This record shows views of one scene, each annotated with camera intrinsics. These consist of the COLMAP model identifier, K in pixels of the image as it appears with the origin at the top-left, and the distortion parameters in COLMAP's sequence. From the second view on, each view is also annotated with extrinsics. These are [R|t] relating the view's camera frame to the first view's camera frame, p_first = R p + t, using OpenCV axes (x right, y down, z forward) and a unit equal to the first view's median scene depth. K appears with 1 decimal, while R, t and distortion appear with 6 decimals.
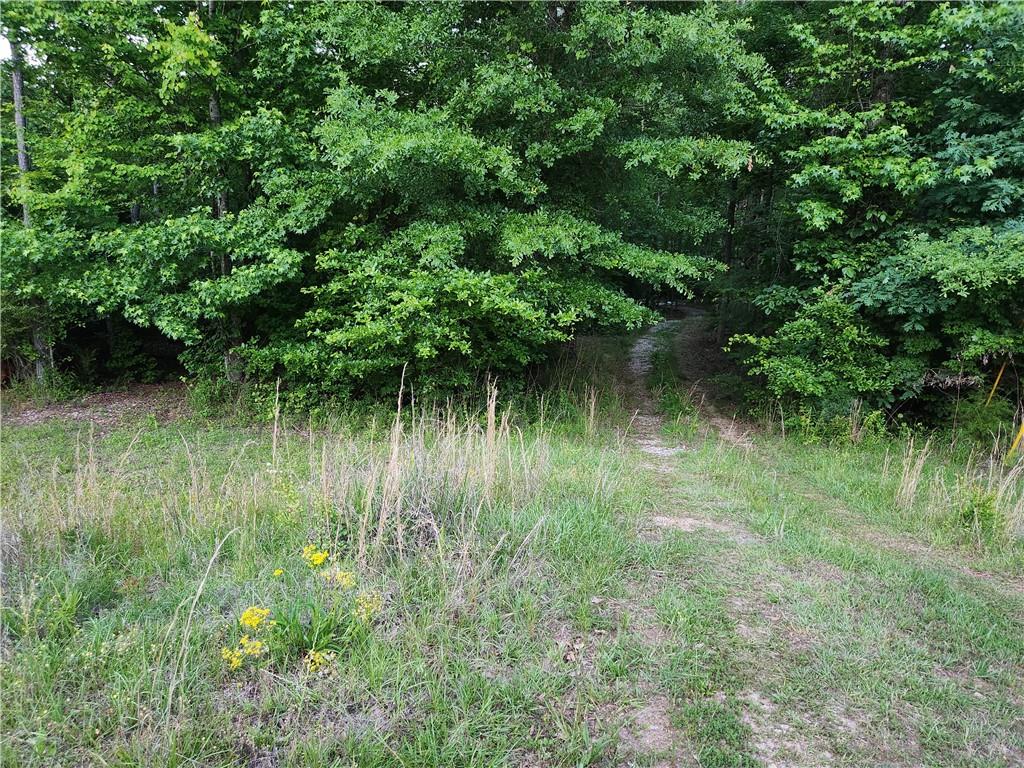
lens RADIAL K [[683.7, 0, 501.7], [0, 683.7, 396.1], [0, 0, 1]] dist [0.073800, -0.059879]
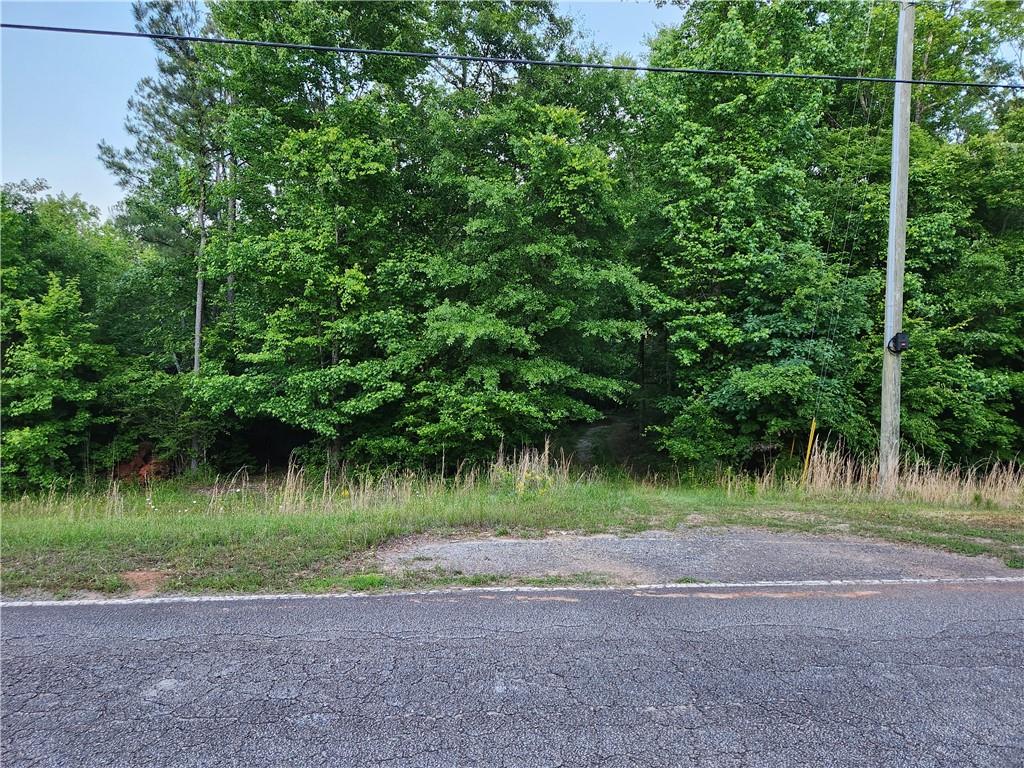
lens RADIAL K [[683.7, 0, 501.7], [0, 683.7, 396.1], [0, 0, 1]] dist [0.073800, -0.059879]
pose [[0.994307, -0.023255, 0.103985, -0.213609], [0.040184, 0.985674, -0.163805, 0.114800], [-0.098686, 0.167051, 0.980997, -0.706166]]
